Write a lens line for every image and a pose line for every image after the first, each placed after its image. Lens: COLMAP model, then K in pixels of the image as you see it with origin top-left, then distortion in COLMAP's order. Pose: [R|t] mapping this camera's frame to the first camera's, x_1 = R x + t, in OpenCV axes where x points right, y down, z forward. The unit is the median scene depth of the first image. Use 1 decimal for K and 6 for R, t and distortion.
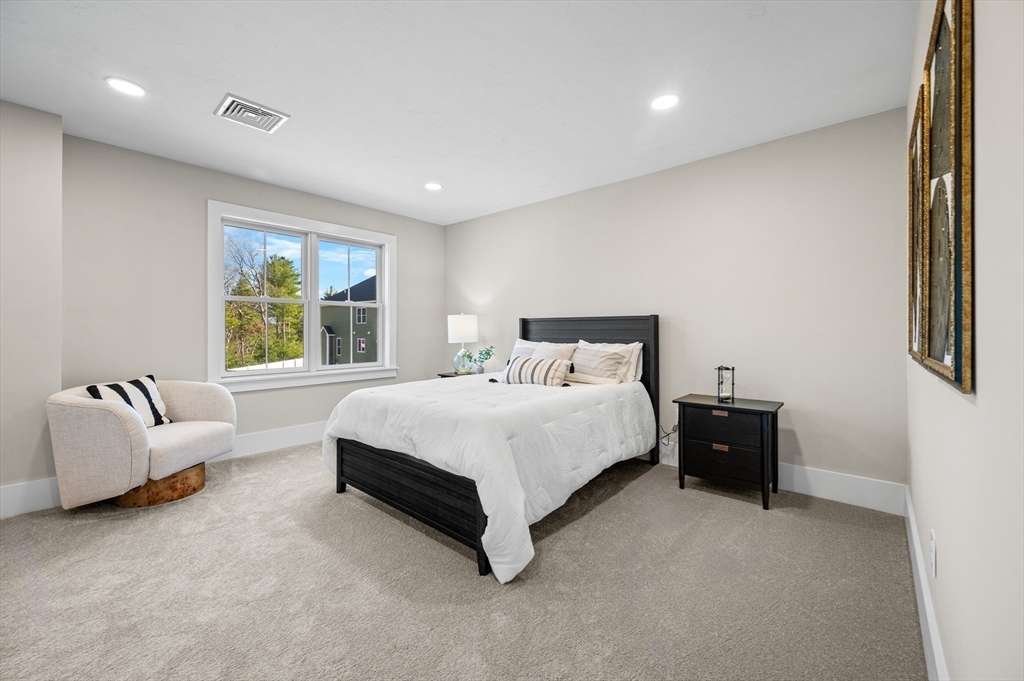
lens RADIAL K [[408.5, 0, 513.2], [0, 408.5, 335.5], [0, 0, 1]] dist [-0.000325, 0.000156]
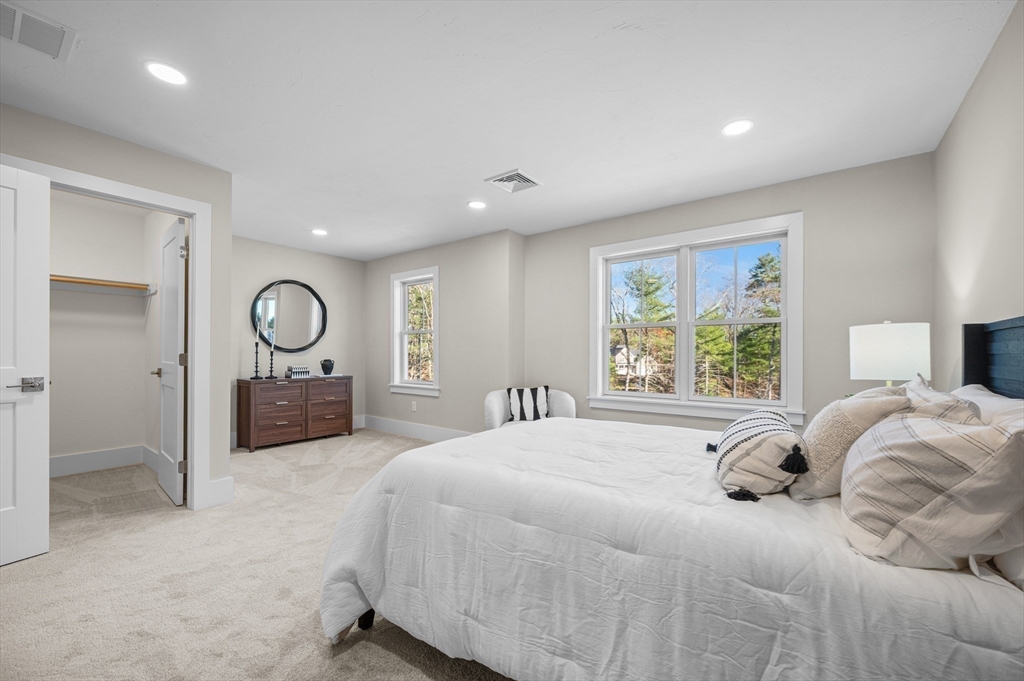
lens RADIAL K [[404.3, 0, 514.7], [0, 404.3, 339.8], [0, 0, 1]] dist [-0.000178, -0.000038]
pose [[0.087162, -0.027741, -0.995808, 0.484533], [-0.021591, 0.999325, -0.029729, -0.009706], [0.995960, 0.024092, 0.086504, 0.720439]]
